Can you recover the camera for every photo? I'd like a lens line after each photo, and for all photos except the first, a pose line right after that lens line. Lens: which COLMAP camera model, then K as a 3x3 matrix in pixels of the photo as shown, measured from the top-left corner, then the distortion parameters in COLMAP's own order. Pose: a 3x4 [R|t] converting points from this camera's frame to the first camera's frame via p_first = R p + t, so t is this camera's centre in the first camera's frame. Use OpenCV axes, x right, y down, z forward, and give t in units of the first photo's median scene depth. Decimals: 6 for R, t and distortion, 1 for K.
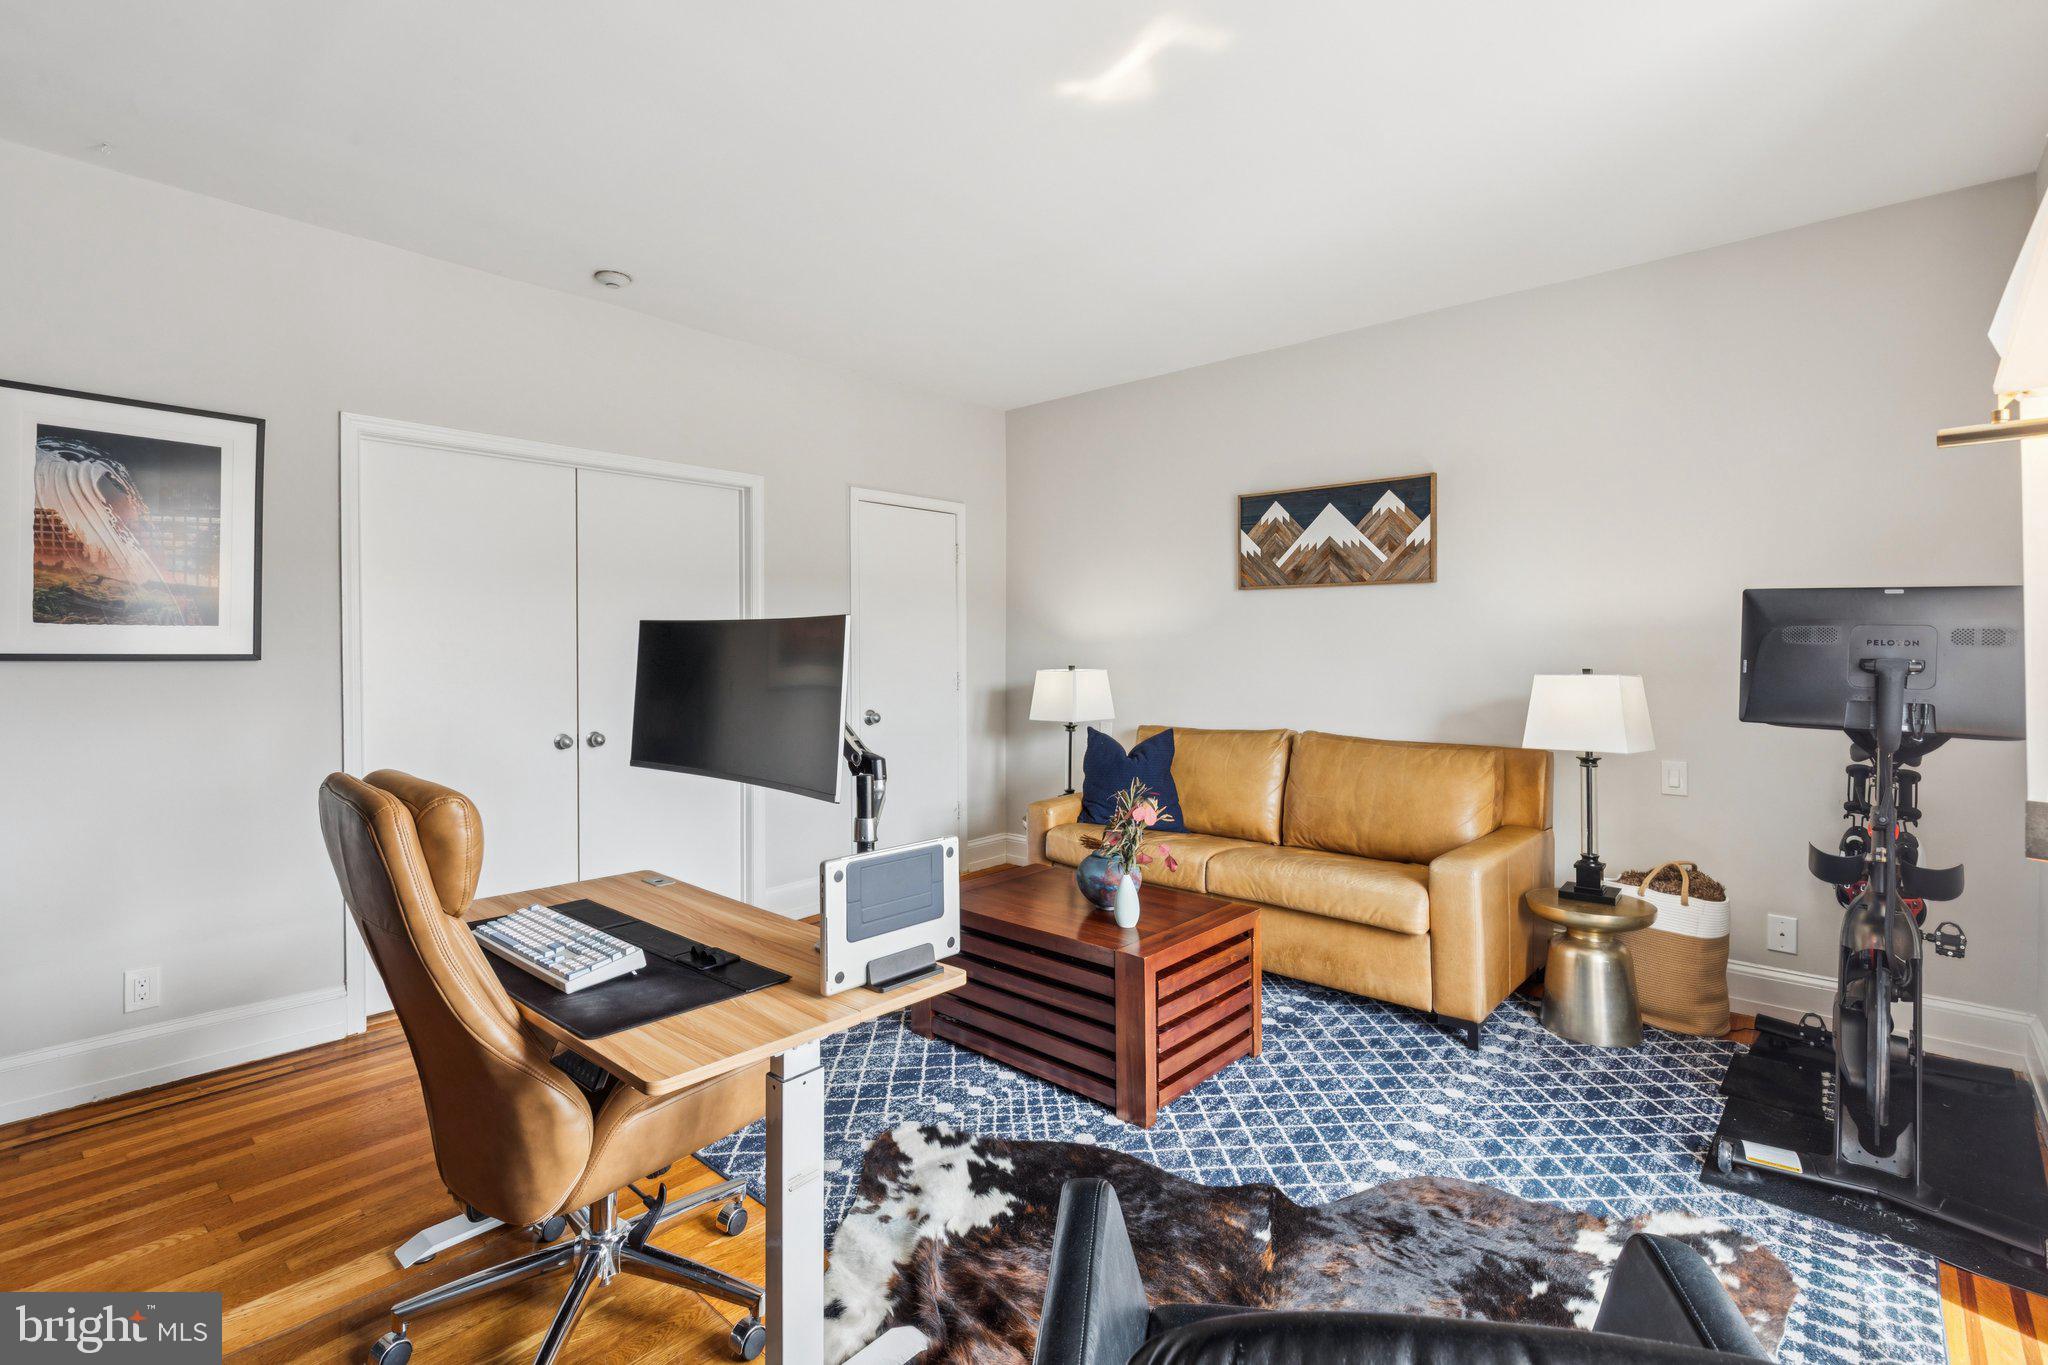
lens RADIAL K [[926.2, 0, 1026.4], [0, 926.2, 674.5], [0, 0, 1]] dist [0.009214, -0.000839]
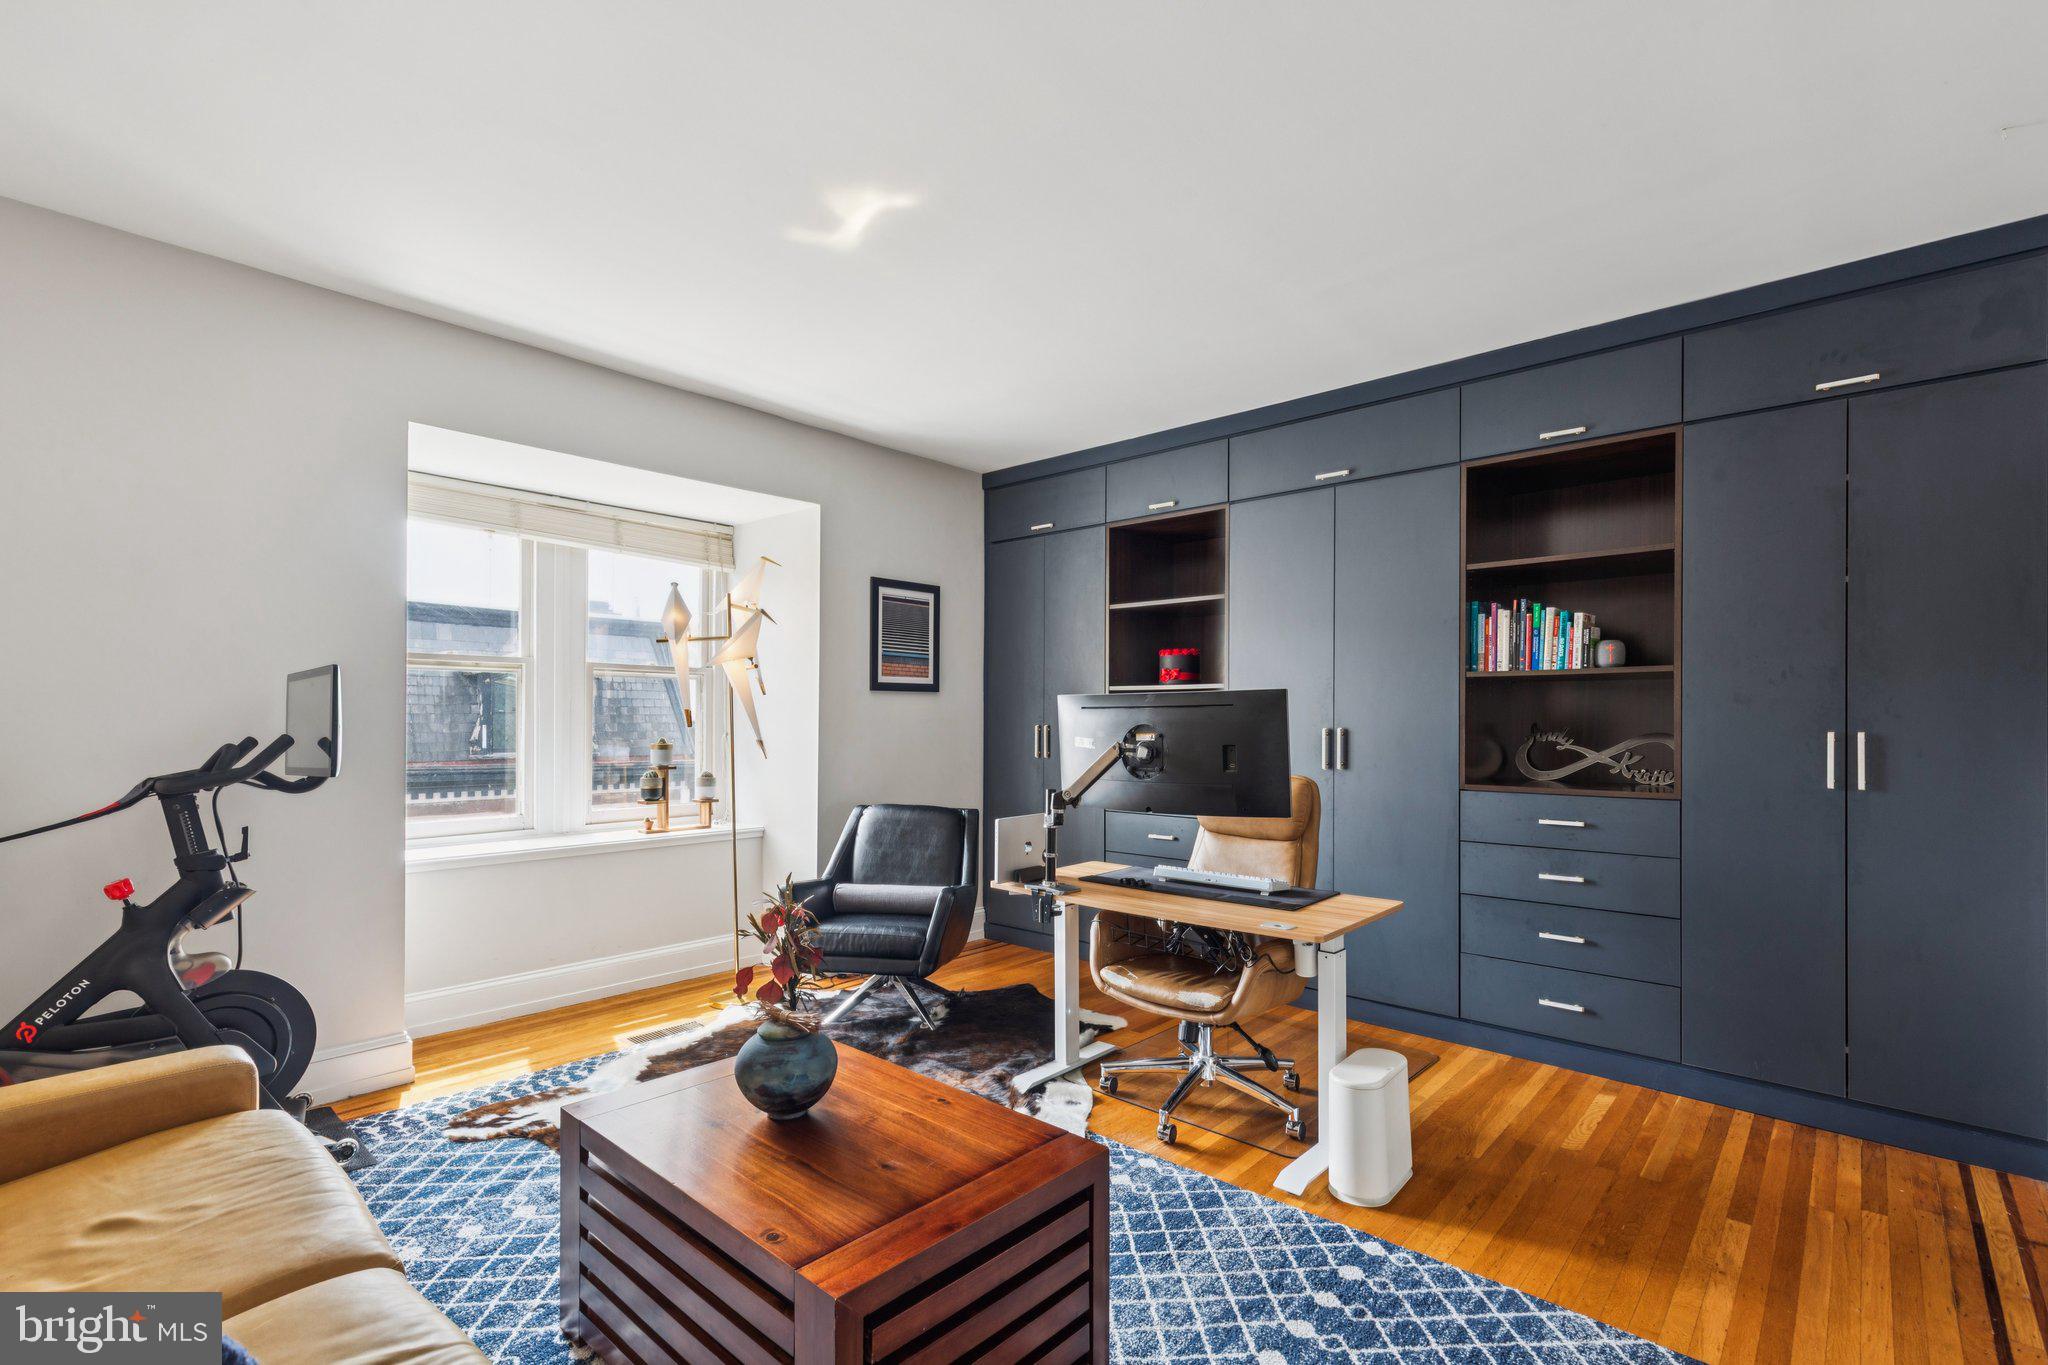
lens RADIAL K [[926.2, 0, 1026.4], [0, 926.2, 674.5], [0, 0, 1]] dist [0.009214, -0.000839]
pose [[-0.999946, -0.005397, -0.008926, -0.094902], [-0.005173, 0.999674, -0.024984, -0.057845], [0.009058, -0.024936, -0.999648, 2.199411]]
